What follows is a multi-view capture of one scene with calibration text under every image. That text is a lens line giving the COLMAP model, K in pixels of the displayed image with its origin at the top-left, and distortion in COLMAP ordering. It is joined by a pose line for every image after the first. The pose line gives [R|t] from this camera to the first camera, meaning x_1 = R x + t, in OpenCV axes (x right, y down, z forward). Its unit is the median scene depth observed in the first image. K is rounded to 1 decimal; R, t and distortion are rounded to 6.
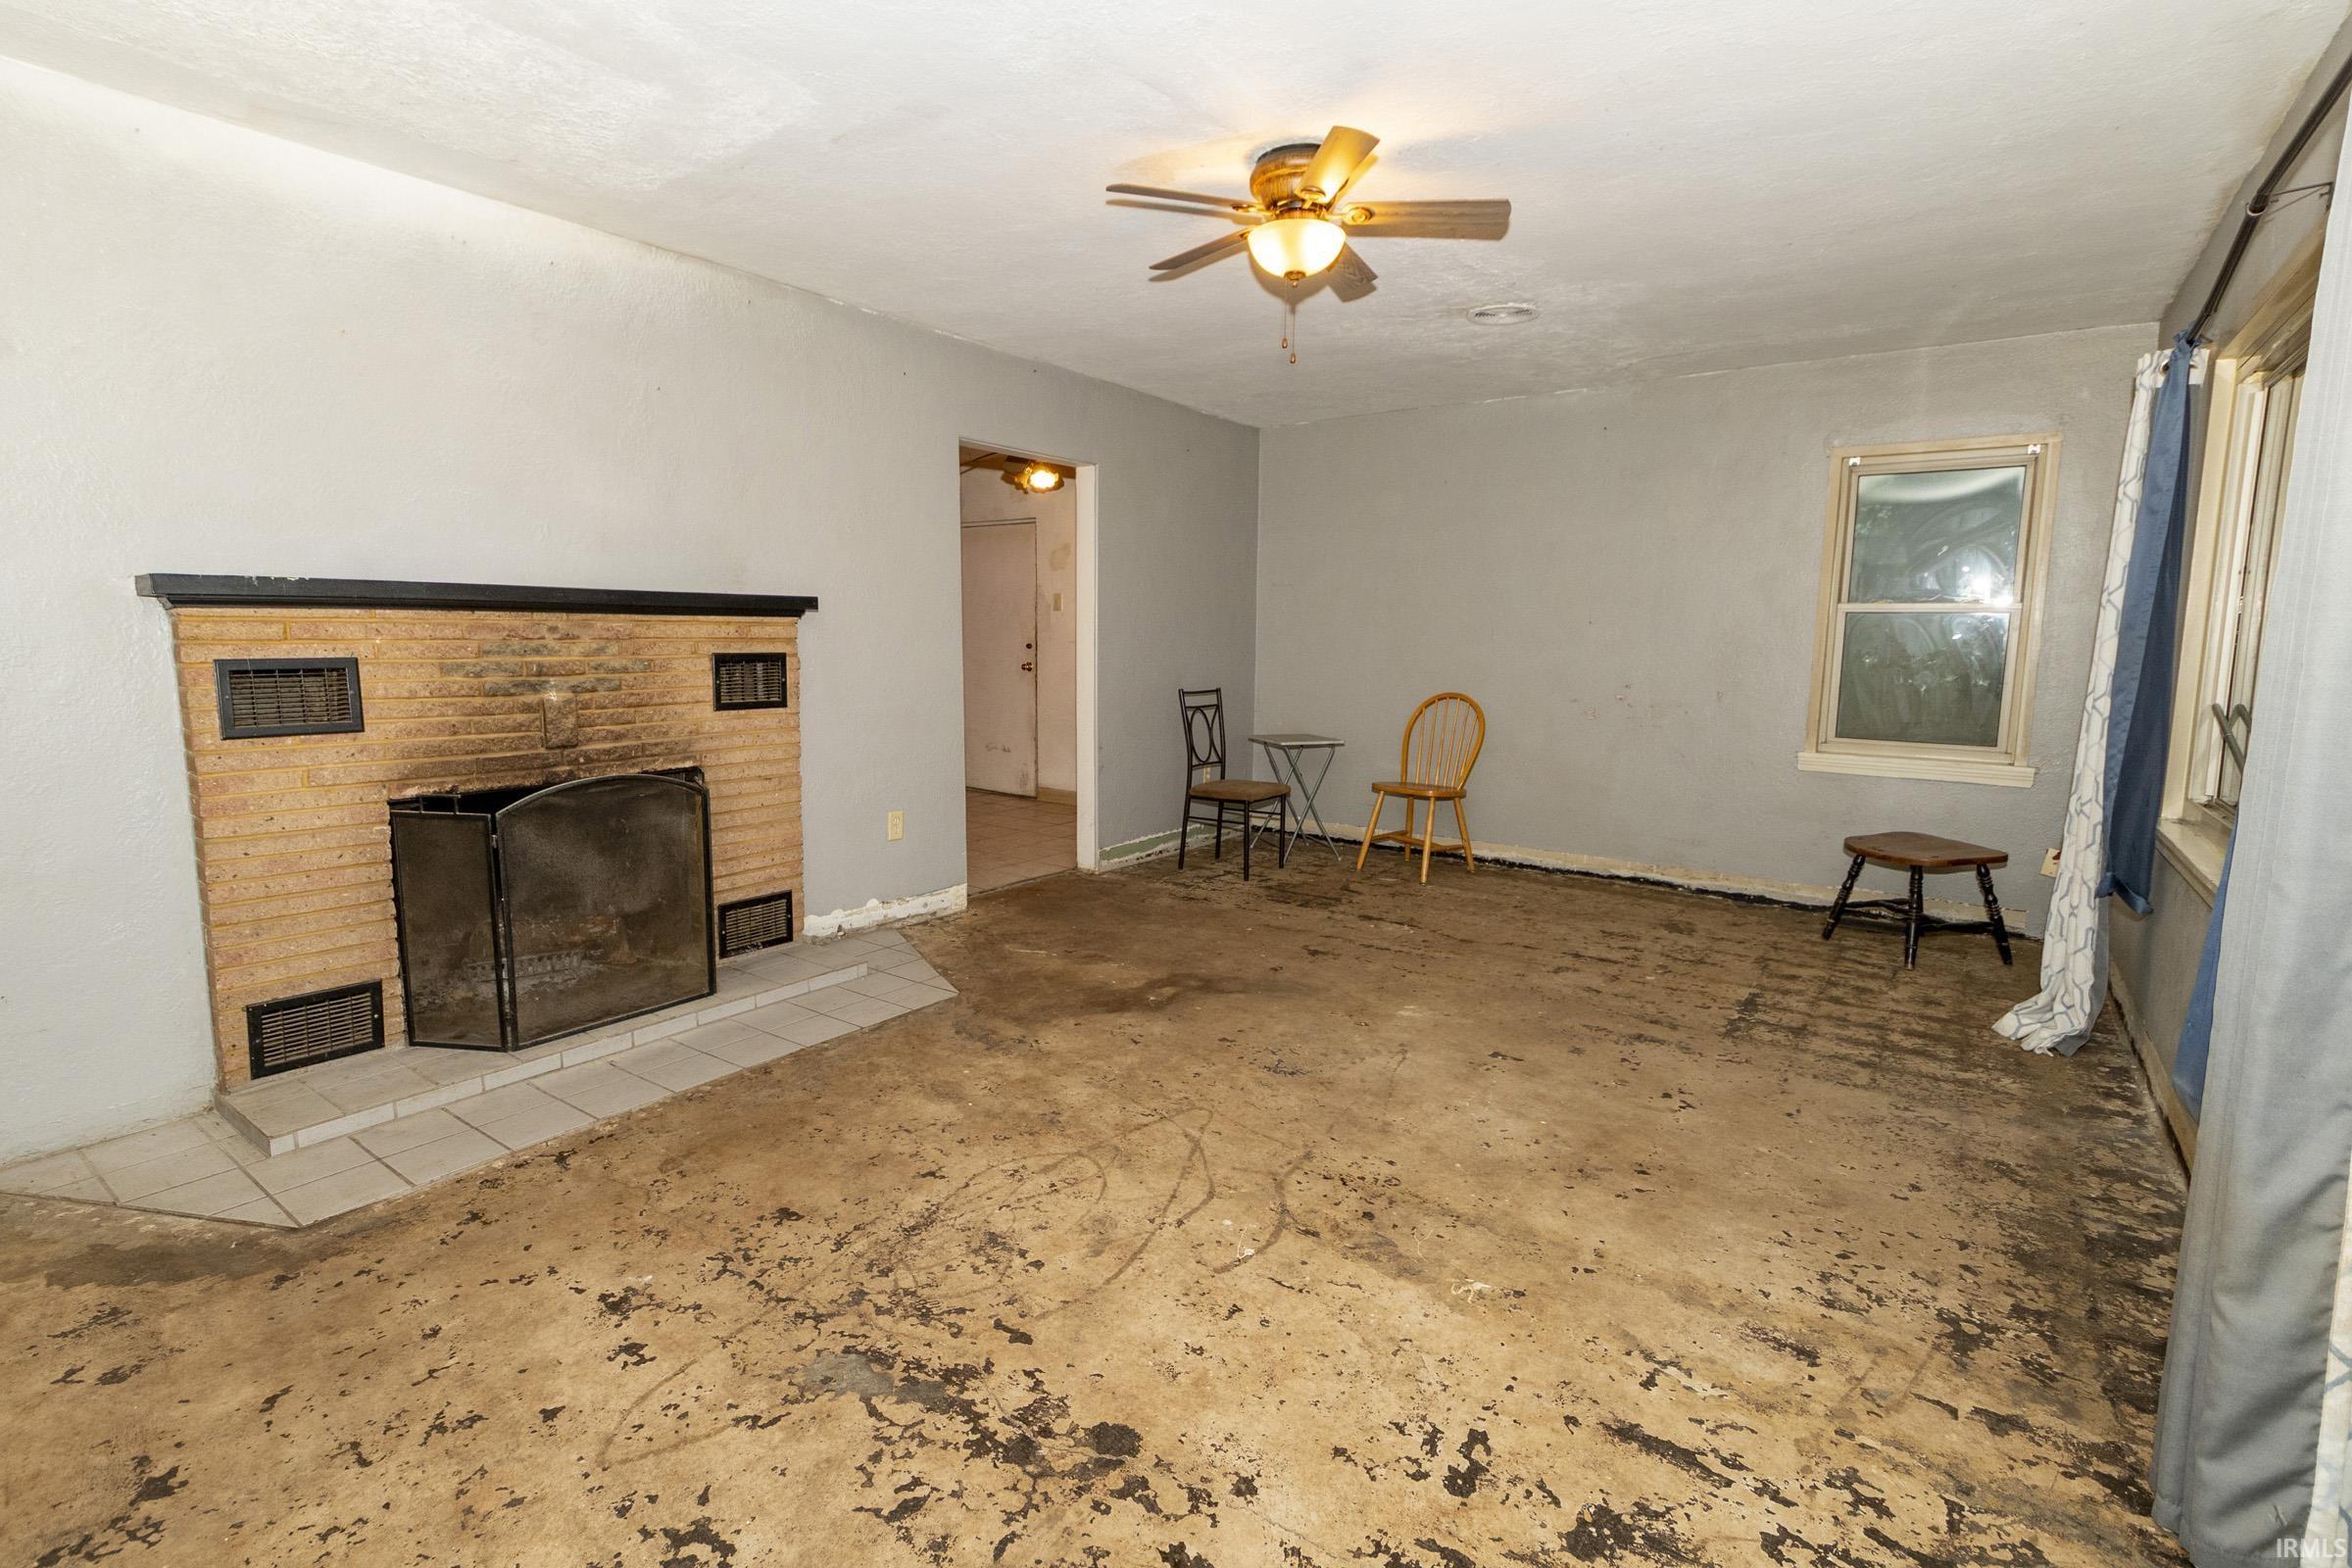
lens RADIAL K [[1096.6, 0, 1143.0], [0, 1096.6, 772.6], [0, 0, 1]] dist [0.004953, -0.006516]
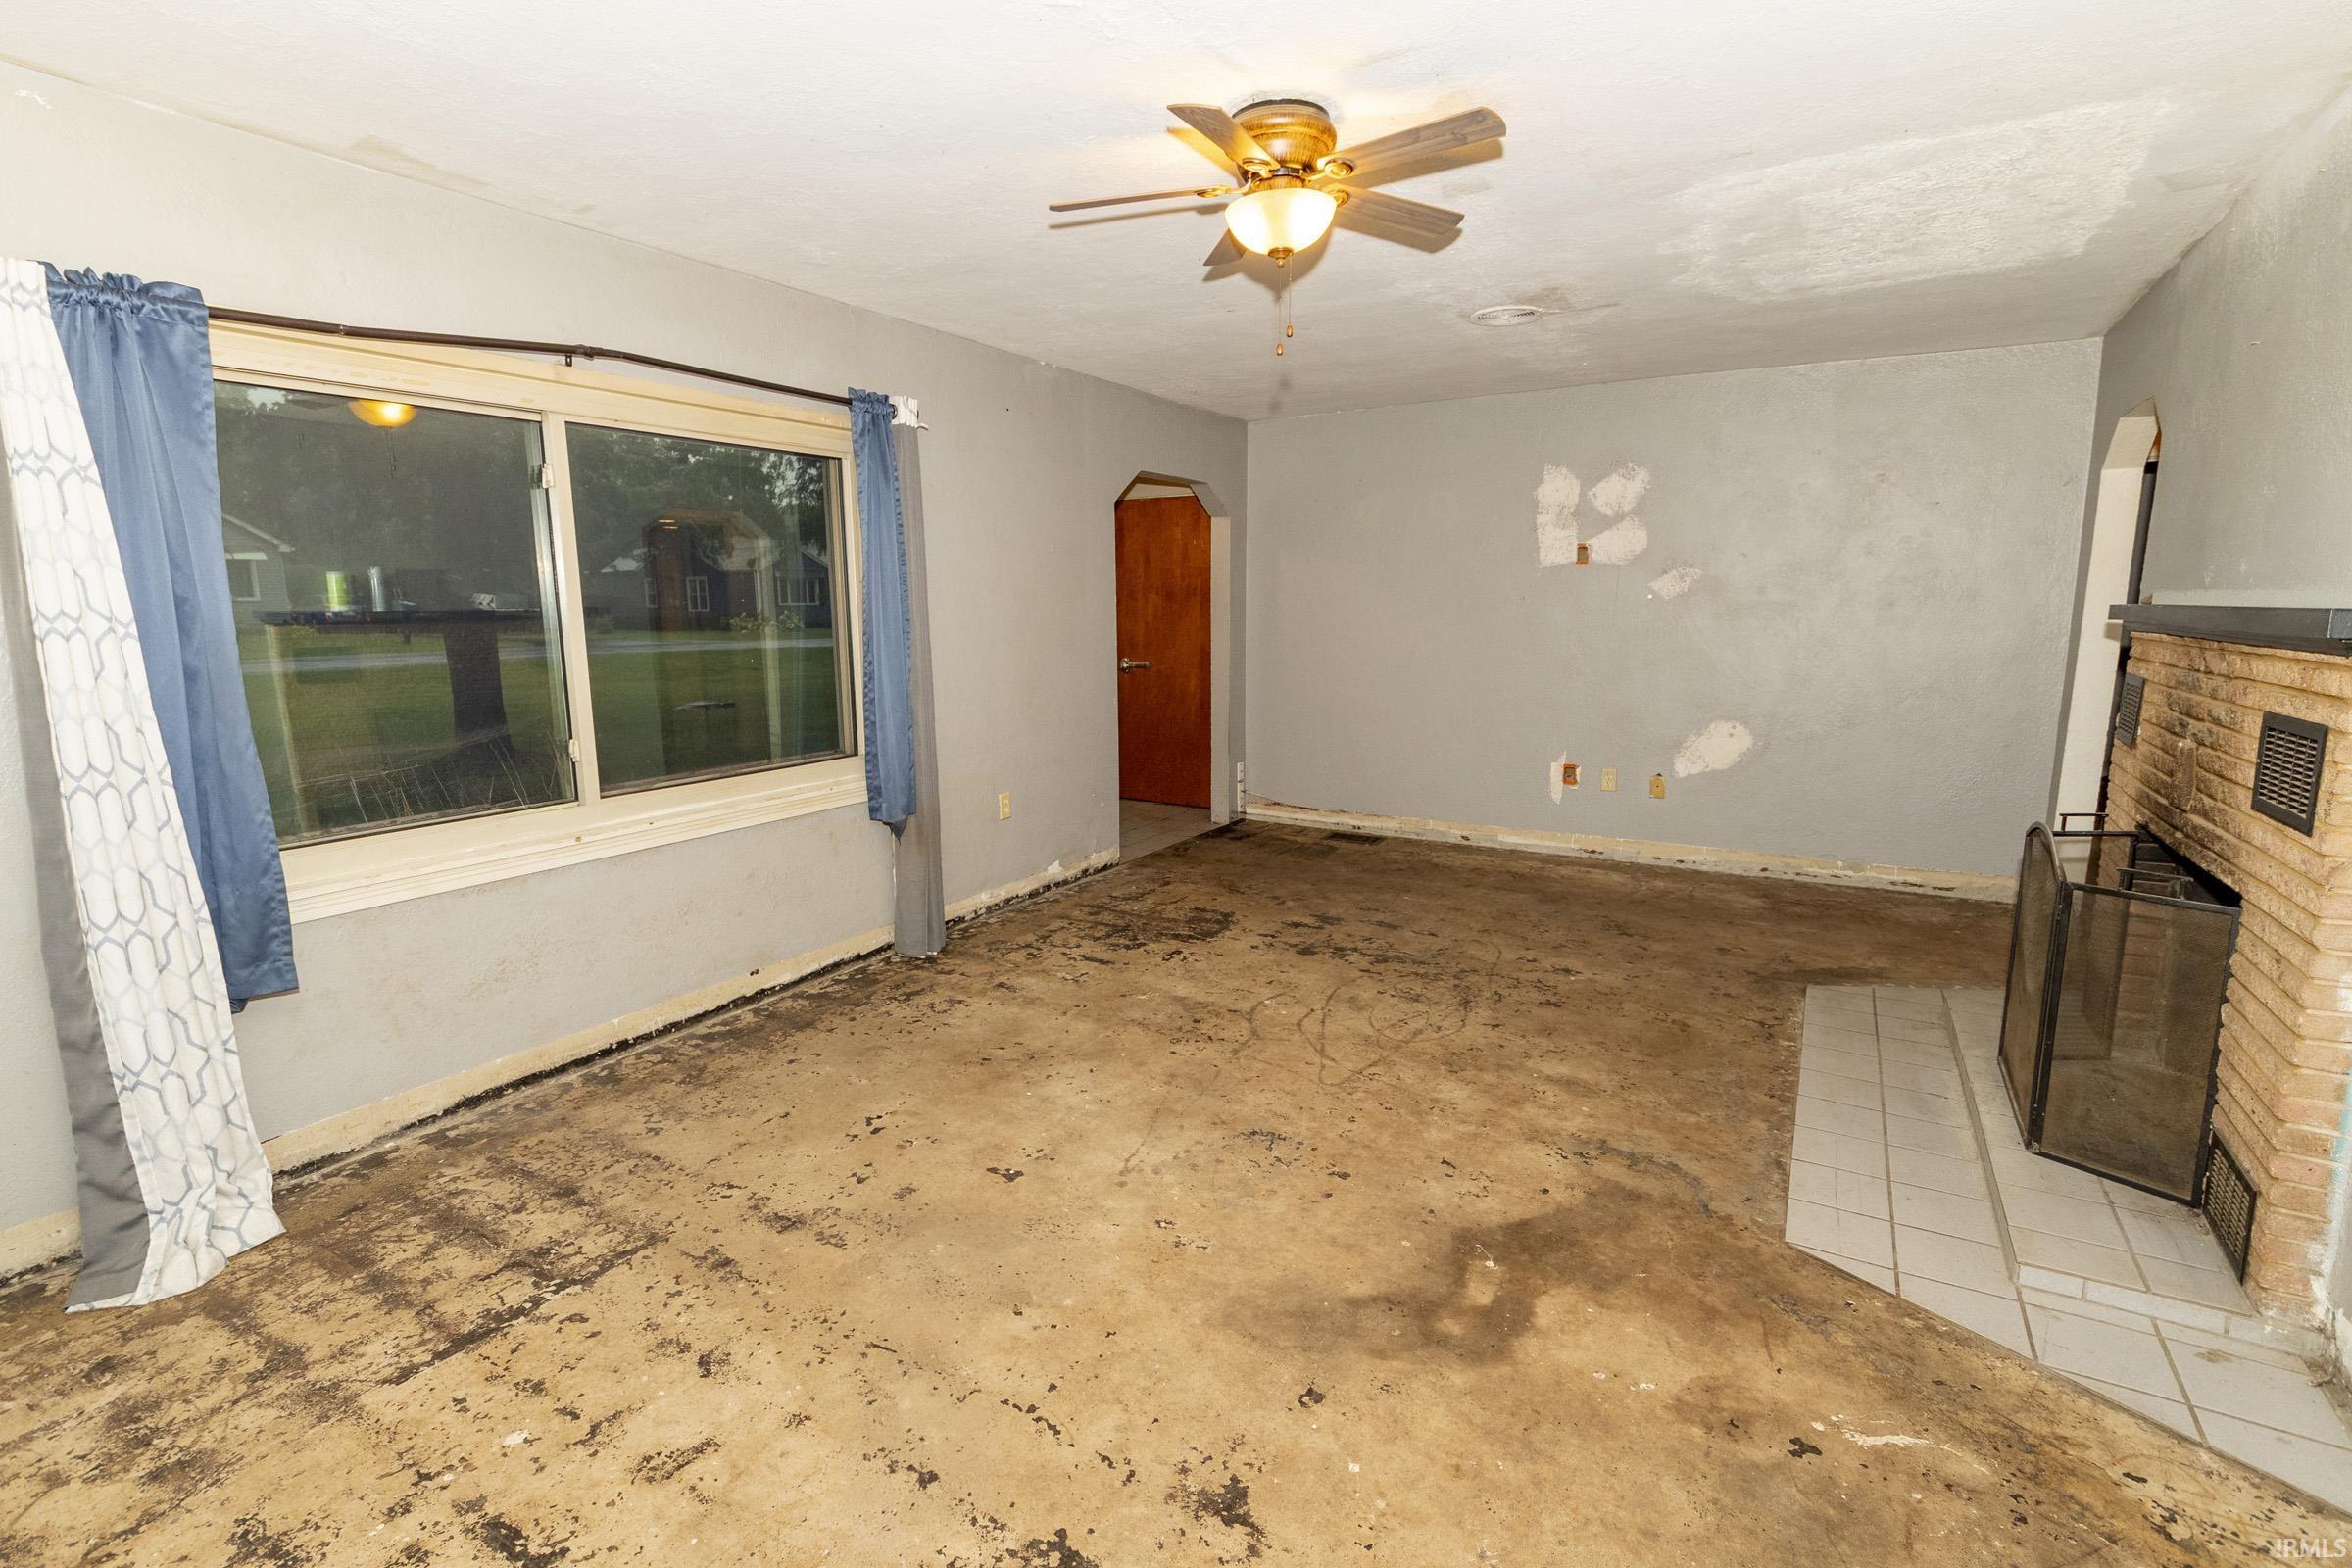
lens RADIAL K [[1096.6, 0, 1143.0], [0, 1096.6, 772.6], [0, 0, 1]] dist [0.004953, -0.006516]
pose [[-0.997025, 0.013849, -0.075818, 0.289854], [-0.007724, 0.960819, 0.277069, -0.271942], [0.076685, 0.276830, -0.957854, 1.758815]]
